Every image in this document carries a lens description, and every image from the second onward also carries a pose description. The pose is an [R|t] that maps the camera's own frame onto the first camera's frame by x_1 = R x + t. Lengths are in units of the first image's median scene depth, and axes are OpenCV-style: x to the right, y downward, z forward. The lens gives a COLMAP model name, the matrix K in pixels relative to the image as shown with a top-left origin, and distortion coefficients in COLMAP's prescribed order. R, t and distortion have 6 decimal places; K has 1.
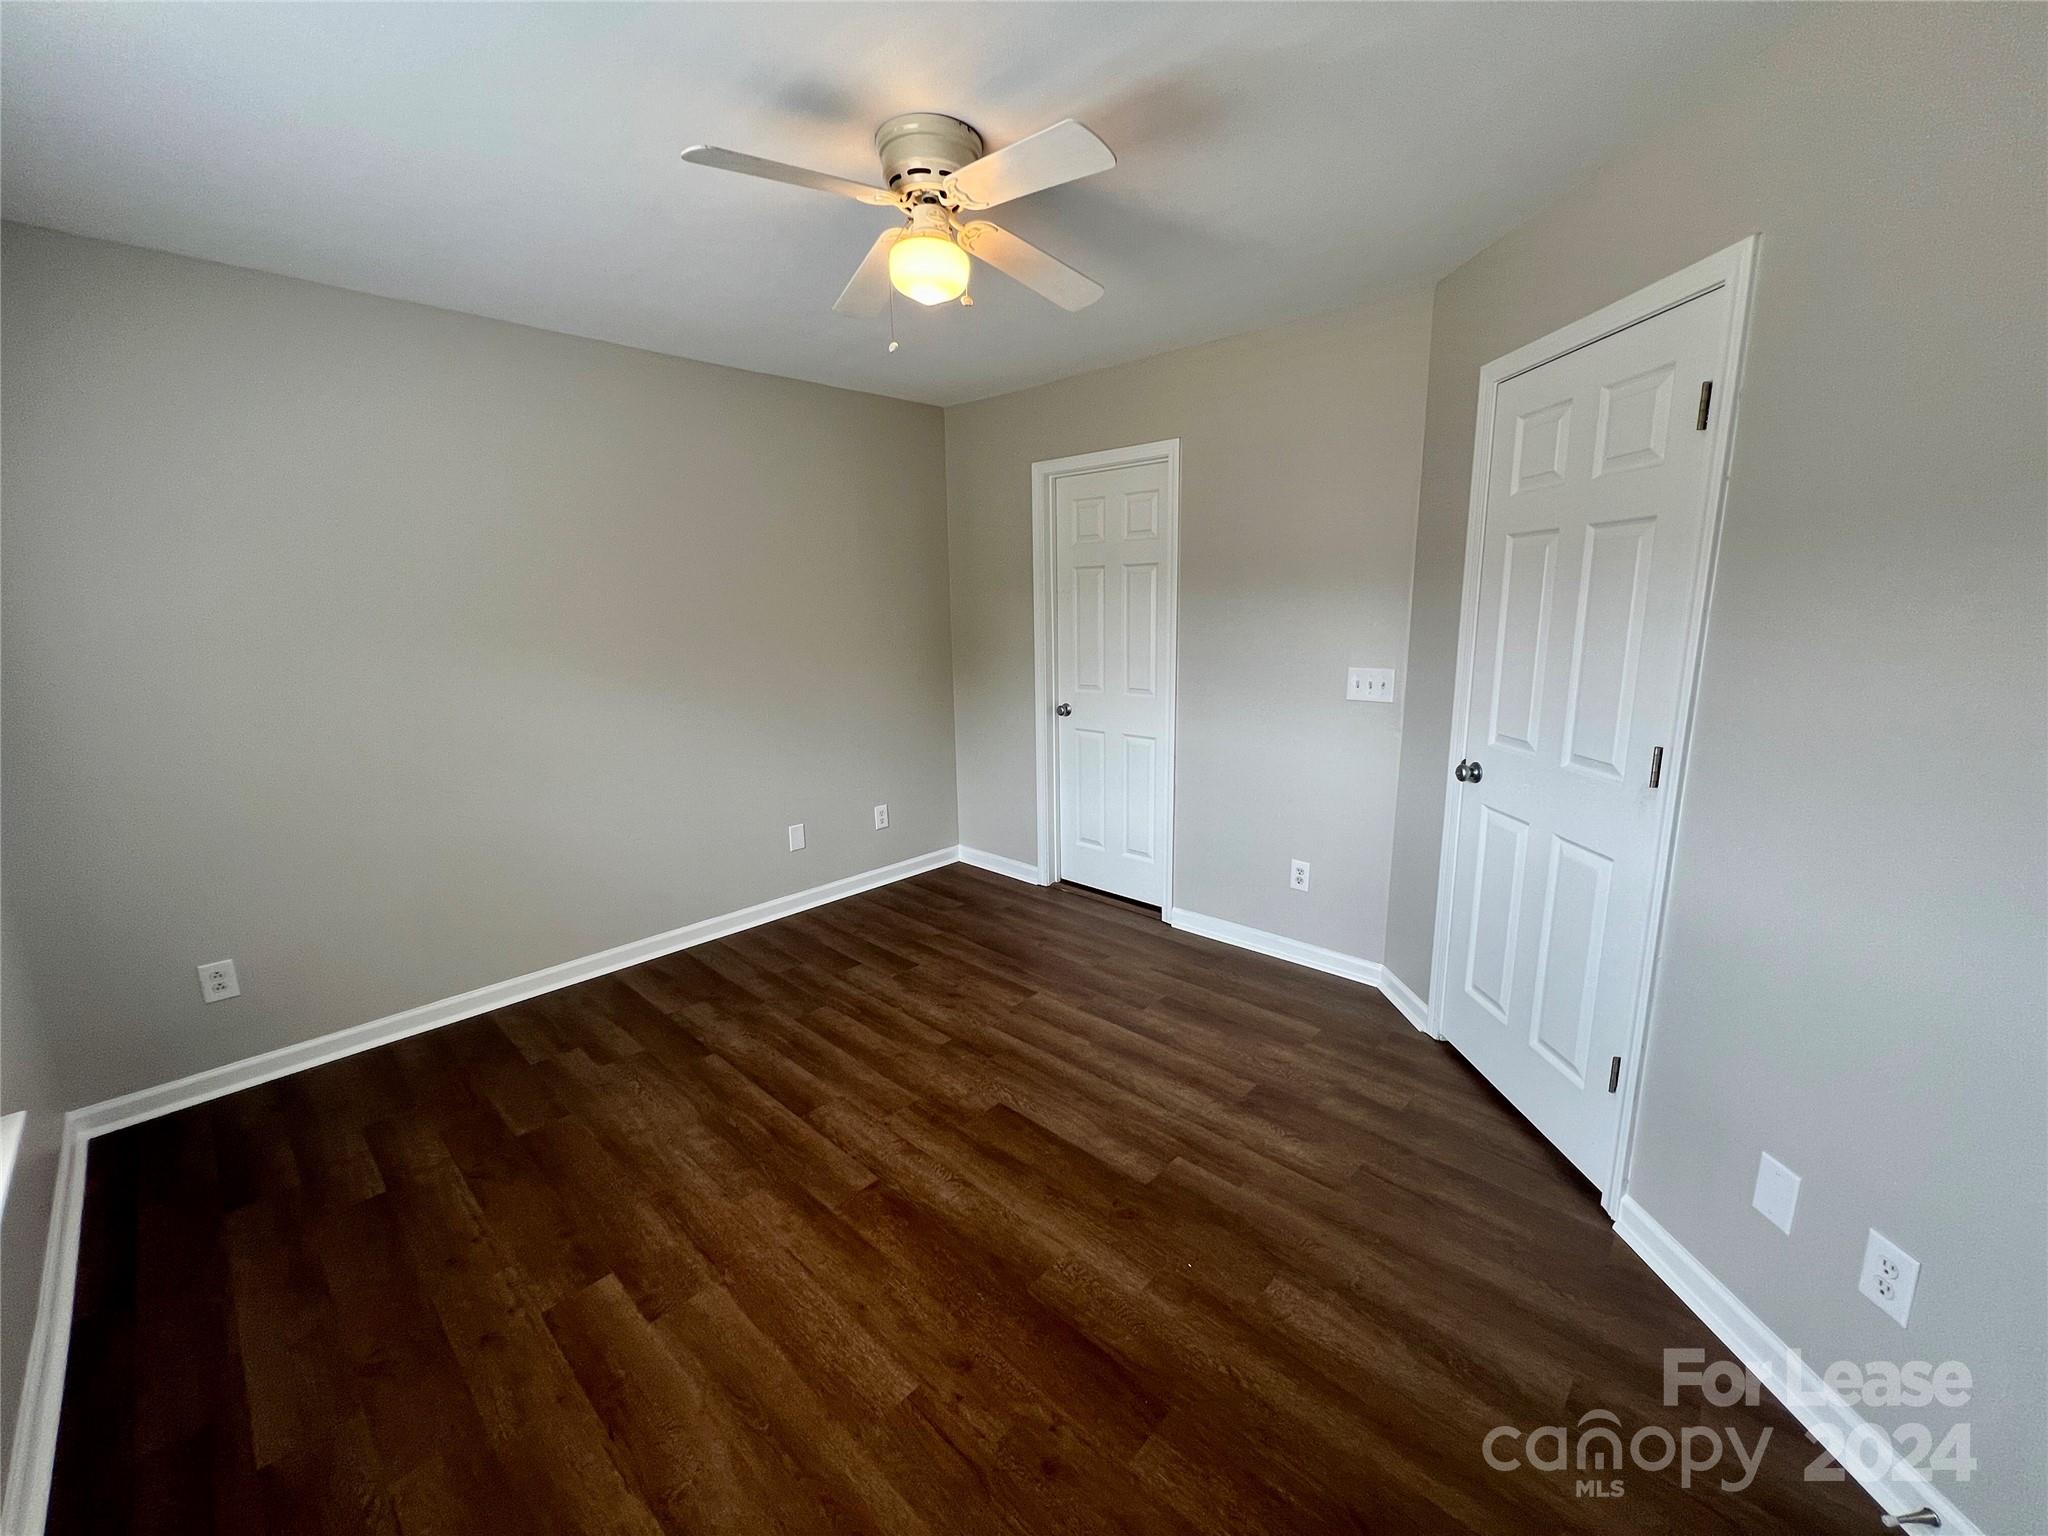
lens RADIAL K [[826.8, 0, 1024.0], [0, 826.8, 768.0], [0, 0, 1]] dist [-0.000521, -0.000427]
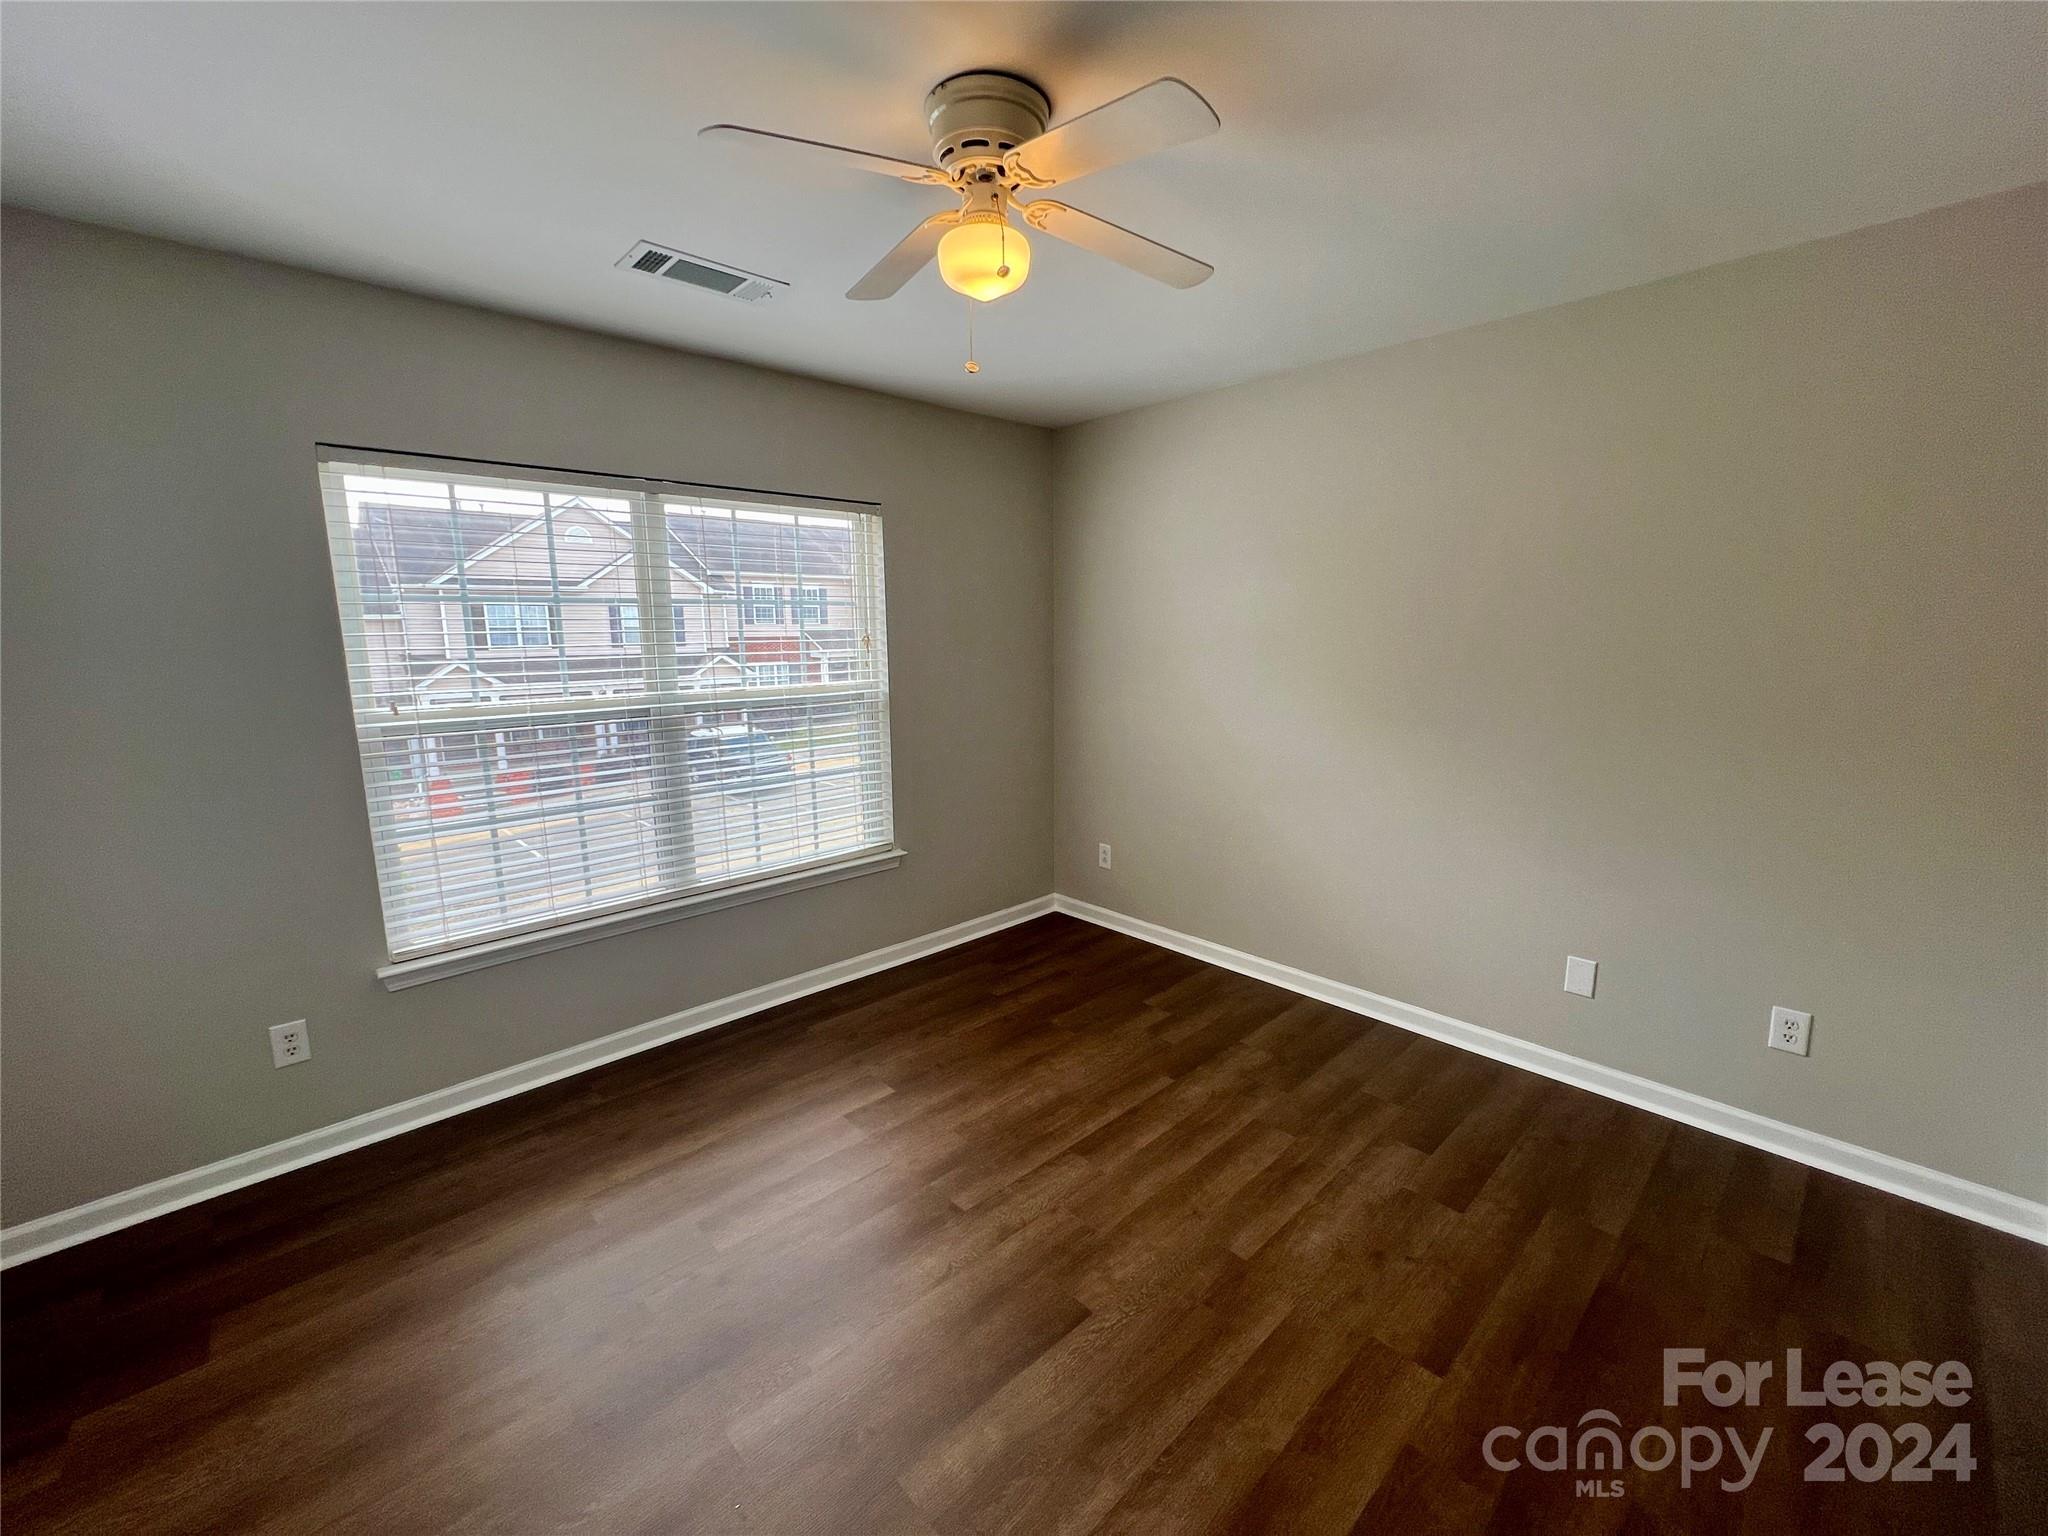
lens RADIAL K [[821.0, 0, 1024.0], [0, 821.0, 768.0], [0, 0, 1]] dist [-0.006192, 0.000042]
pose [[-0.048221, 0.195976, -0.979422, 0.534995], [-0.190596, 0.960740, 0.201622, -0.187637], [0.980483, 0.196397, -0.008976, 0.739793]]
